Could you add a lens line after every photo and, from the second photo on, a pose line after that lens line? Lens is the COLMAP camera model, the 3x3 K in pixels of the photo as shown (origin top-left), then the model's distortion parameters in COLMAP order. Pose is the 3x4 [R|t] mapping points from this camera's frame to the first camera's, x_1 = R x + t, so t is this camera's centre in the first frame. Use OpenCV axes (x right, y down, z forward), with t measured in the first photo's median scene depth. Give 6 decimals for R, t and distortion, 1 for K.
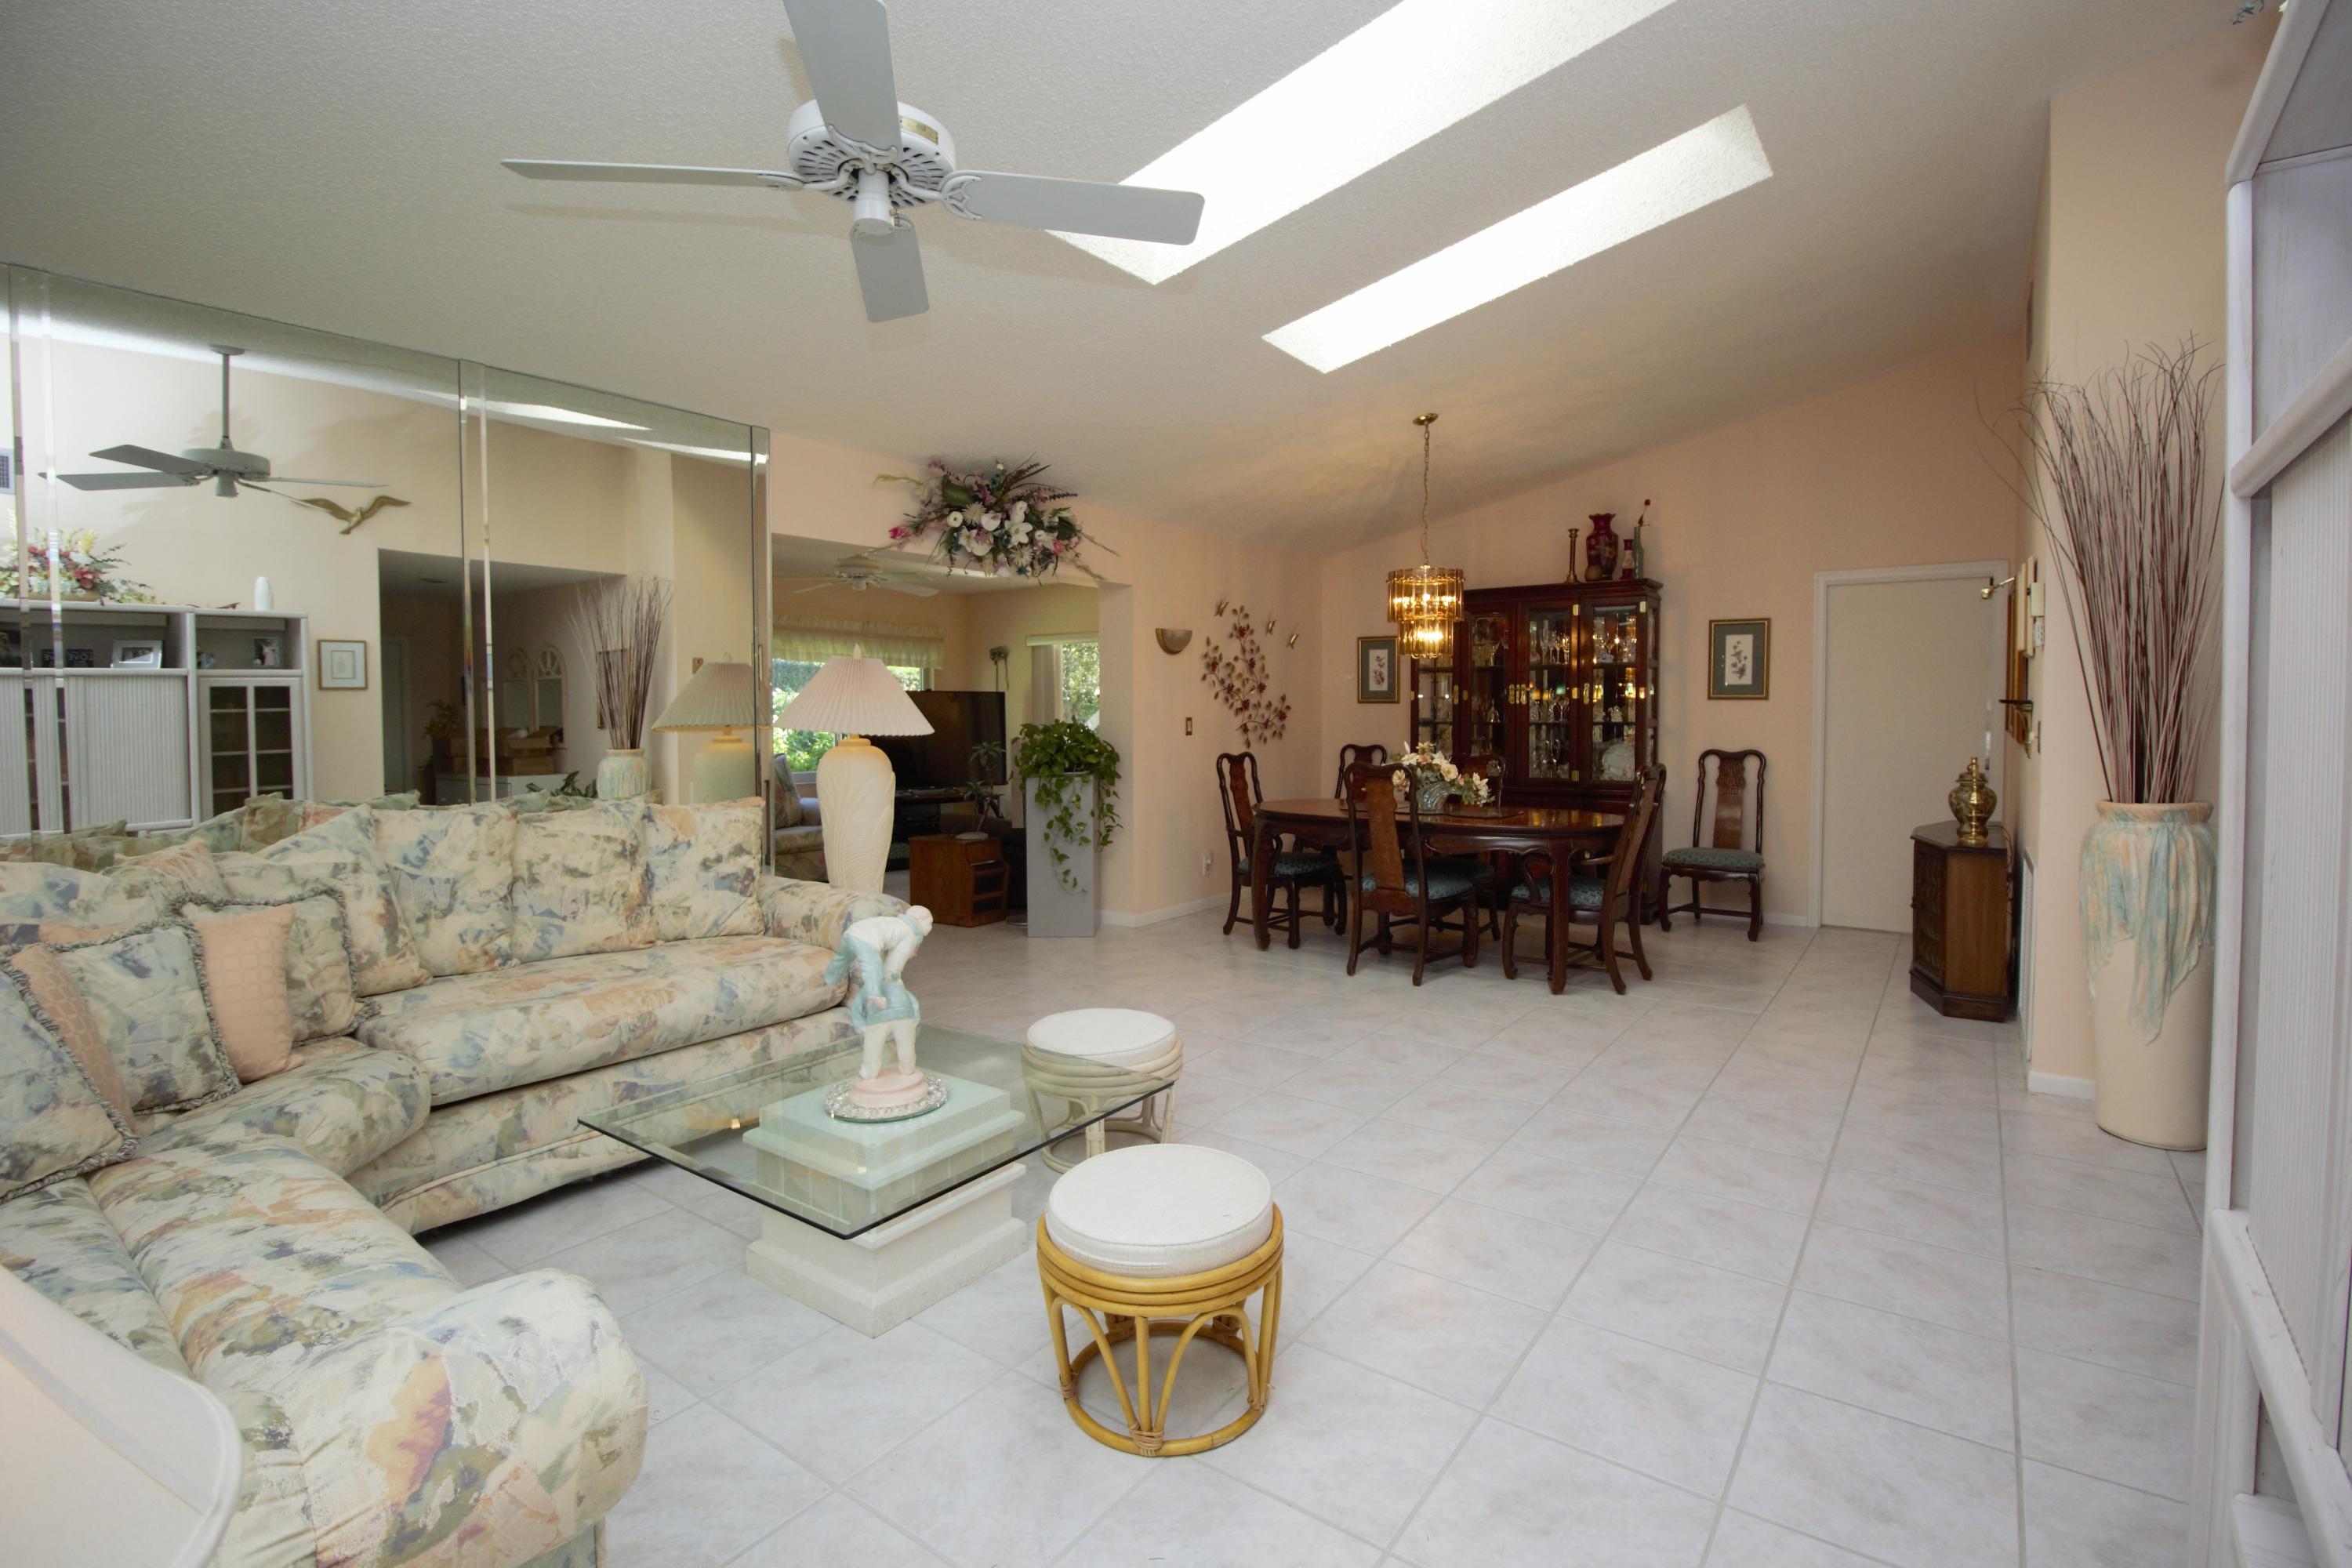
lens RADIAL K [[1100.9, 0, 1196.9], [0, 1100.9, 751.0], [0, 0, 1]] dist [0.003038, -0.015835]
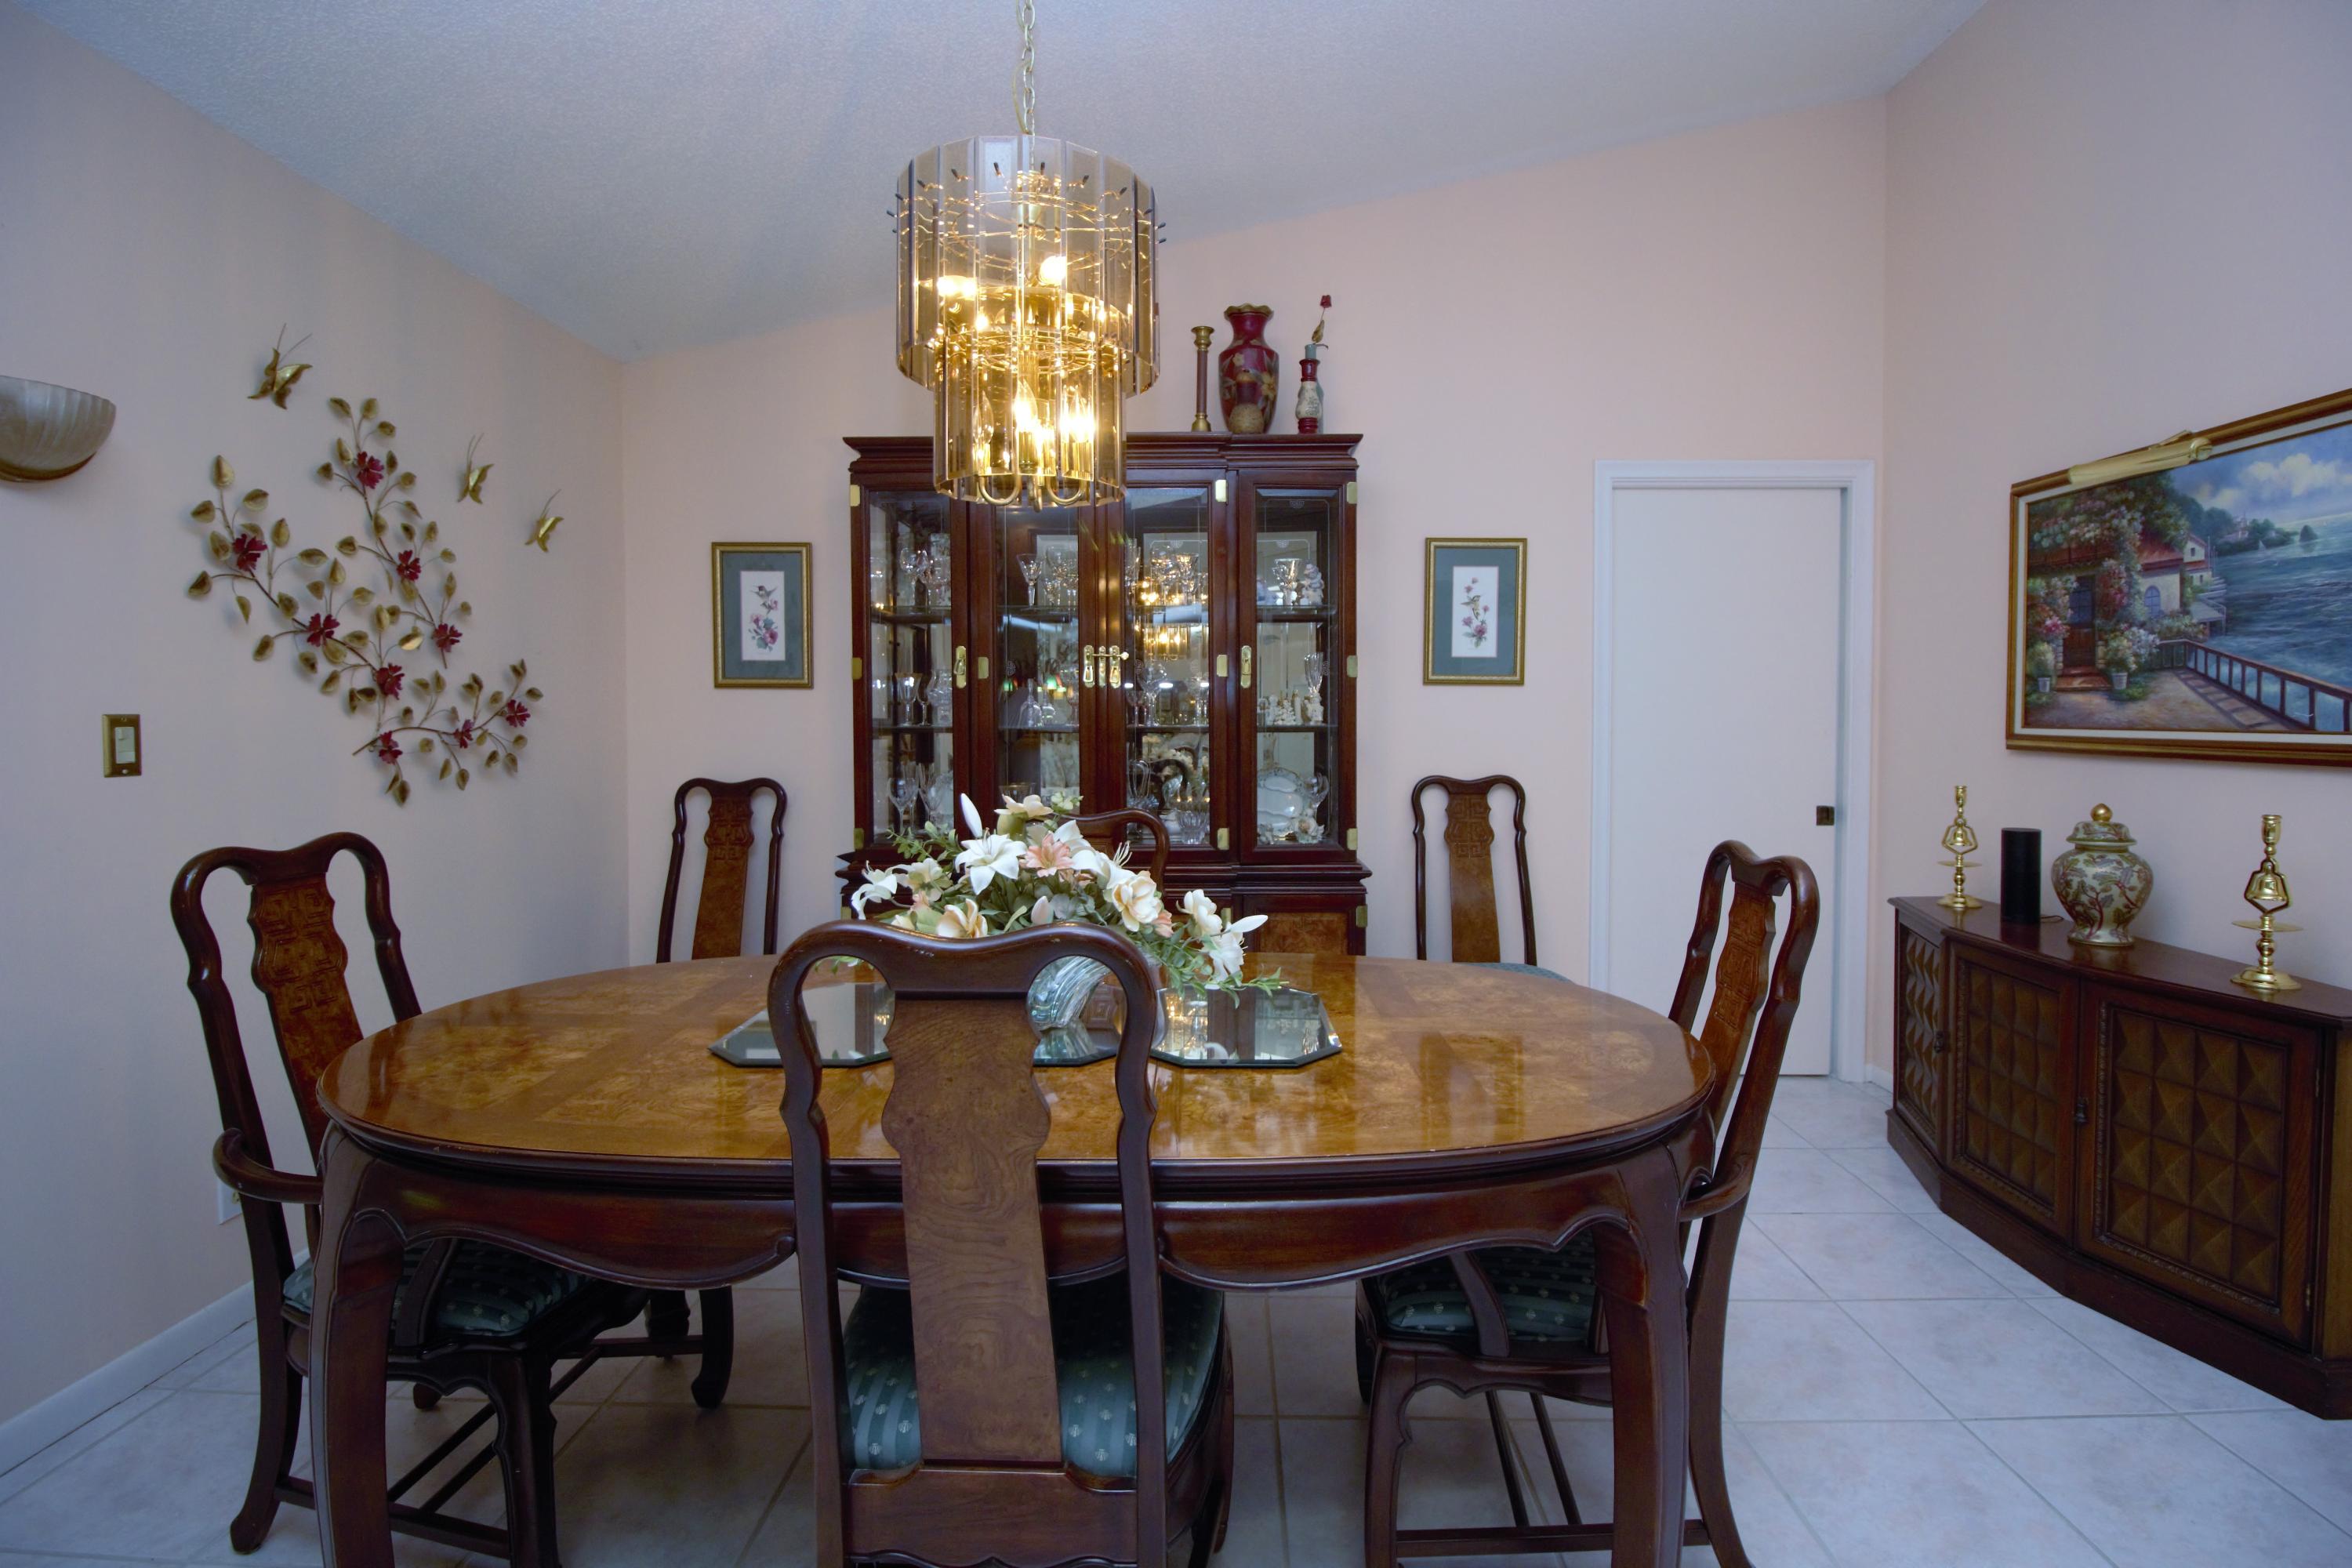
lens RADIAL K [[1100.9, 0, 1196.9], [0, 1100.9, 751.0], [0, 0, 1]] dist [0.003038, -0.015835]
pose [[0.829100, -0.015649, 0.558882, 0.065831], [0.020052, 0.999797, -0.001752, -0.014642], [-0.558741, 0.012659, 0.829246, 0.593641]]
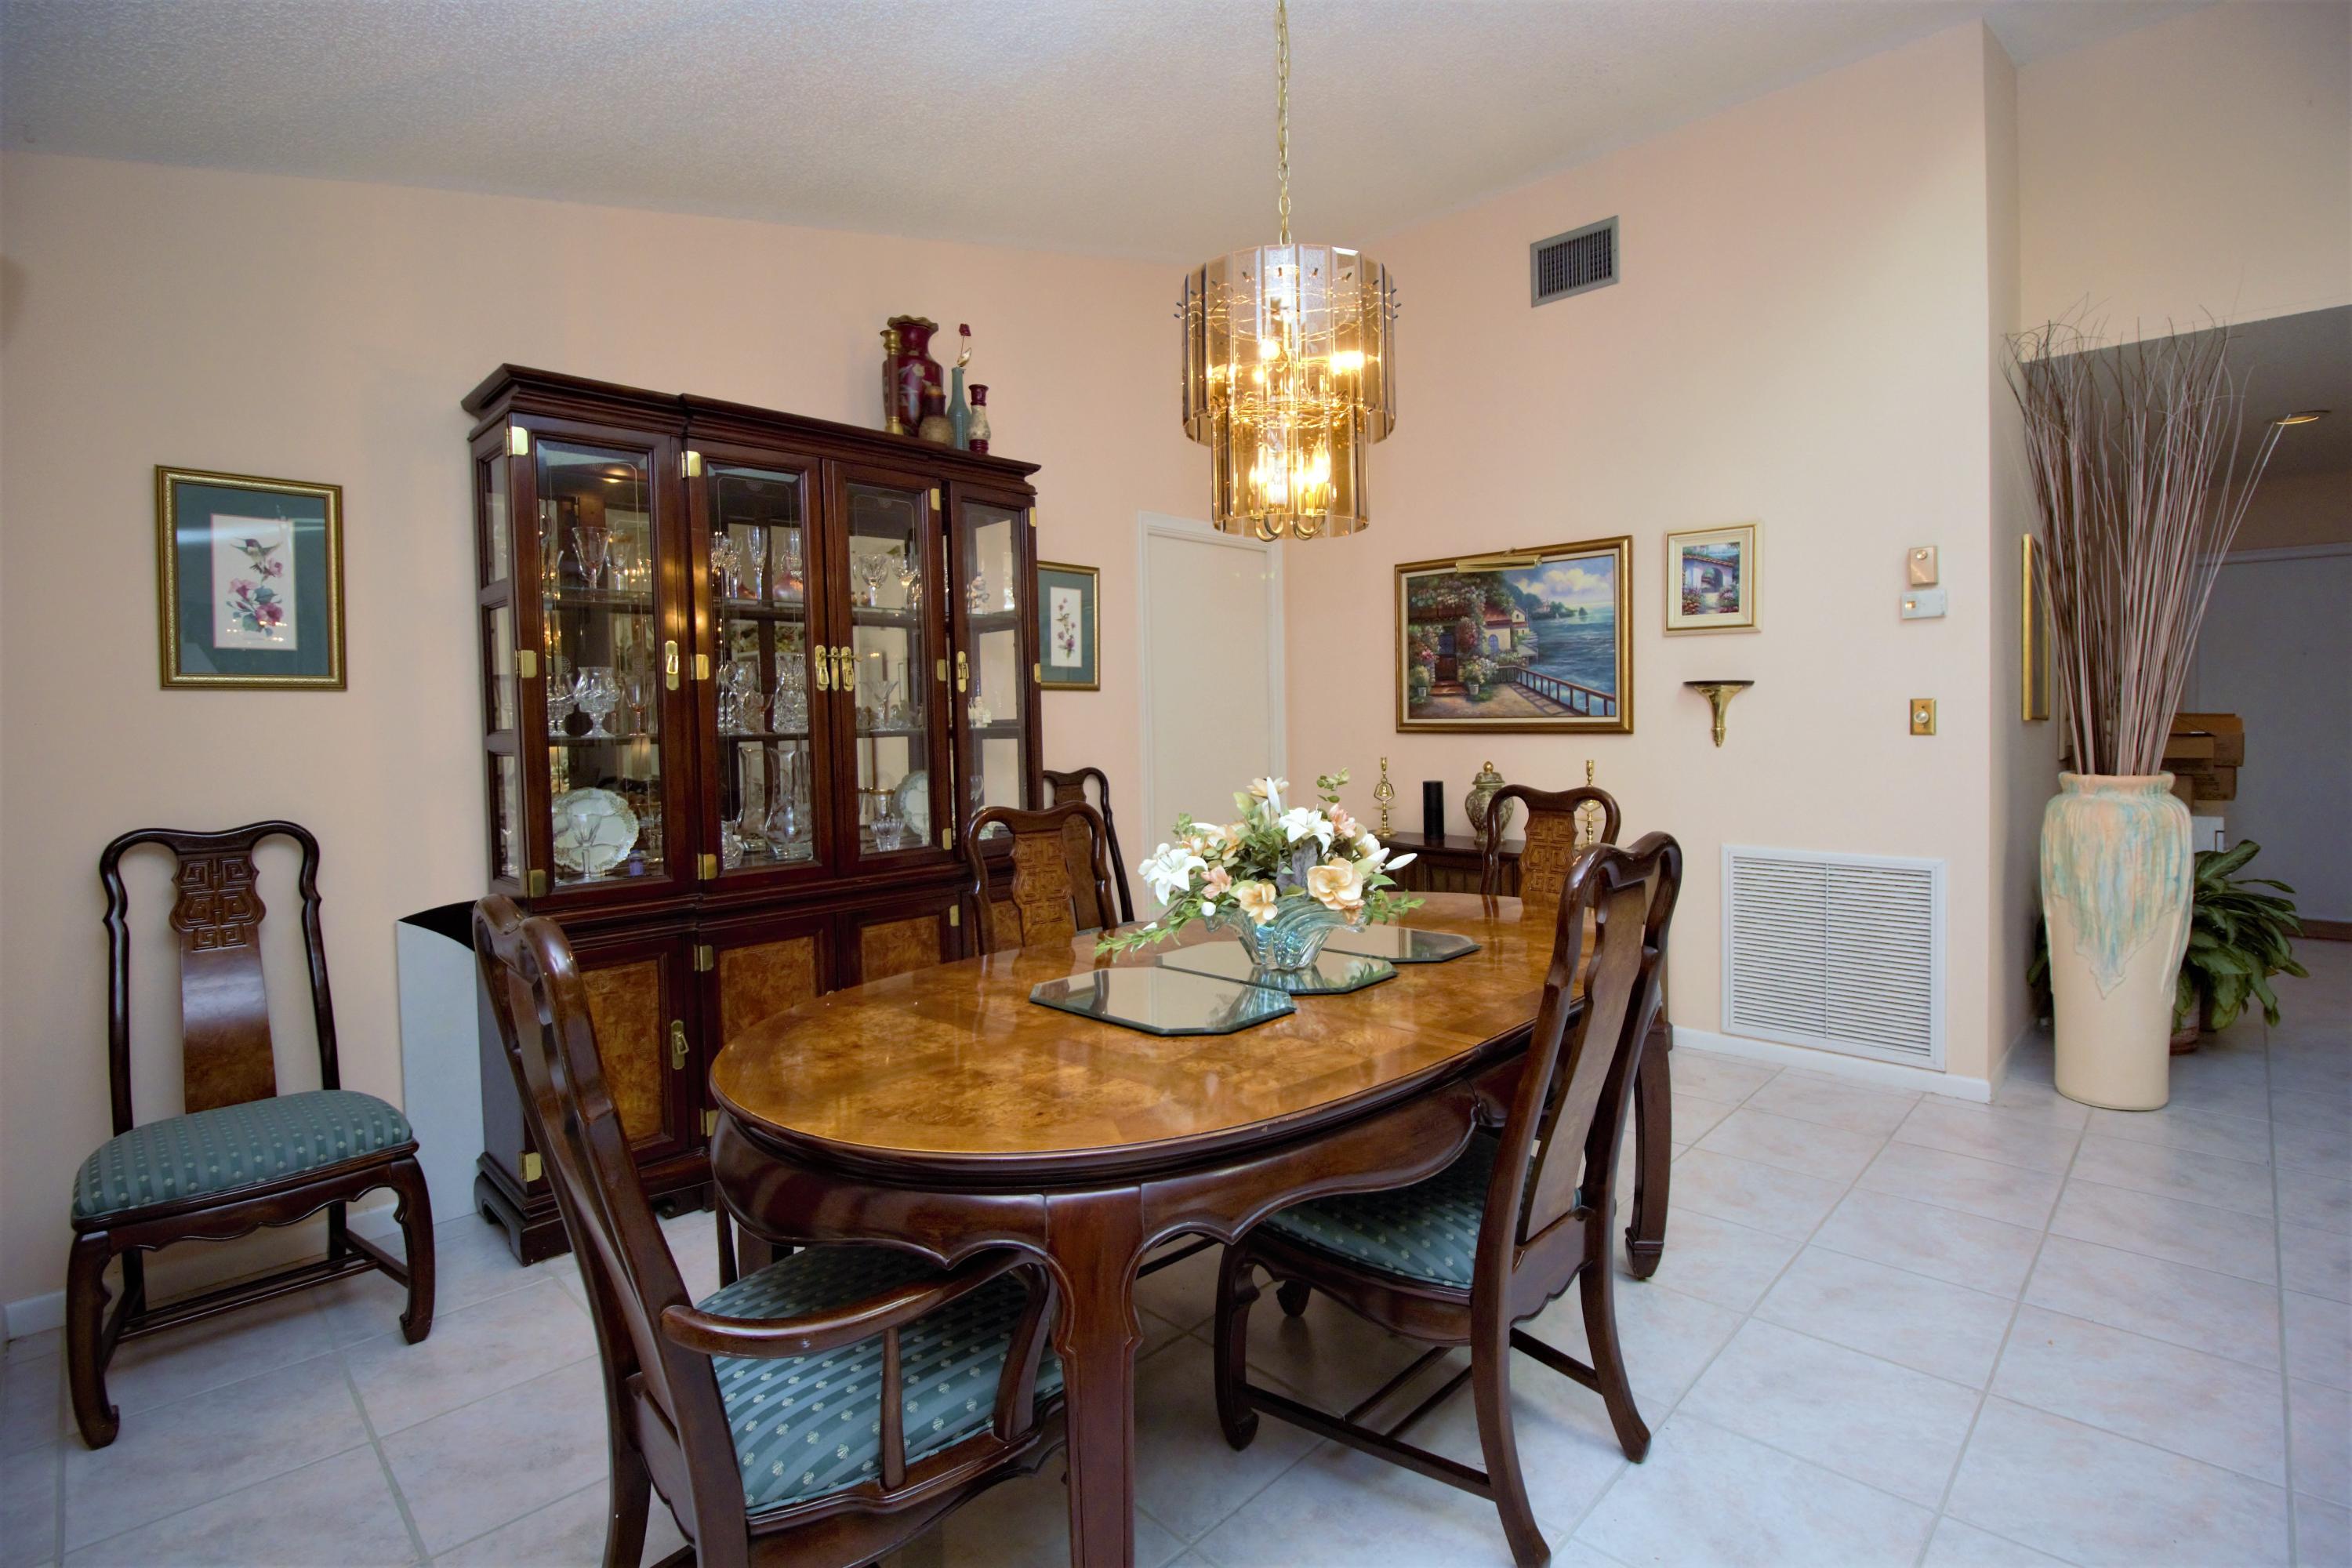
lens RADIAL K [[1100.9, 0, 1196.9], [0, 1100.9, 751.0], [0, 0, 1]] dist [0.003038, -0.015835]
pose [[0.149732, -0.030173, 0.988266, -0.117251], [0.056172, 0.998179, 0.021965, -0.020398], [-0.987130, 0.052224, 0.151154, 0.790568]]
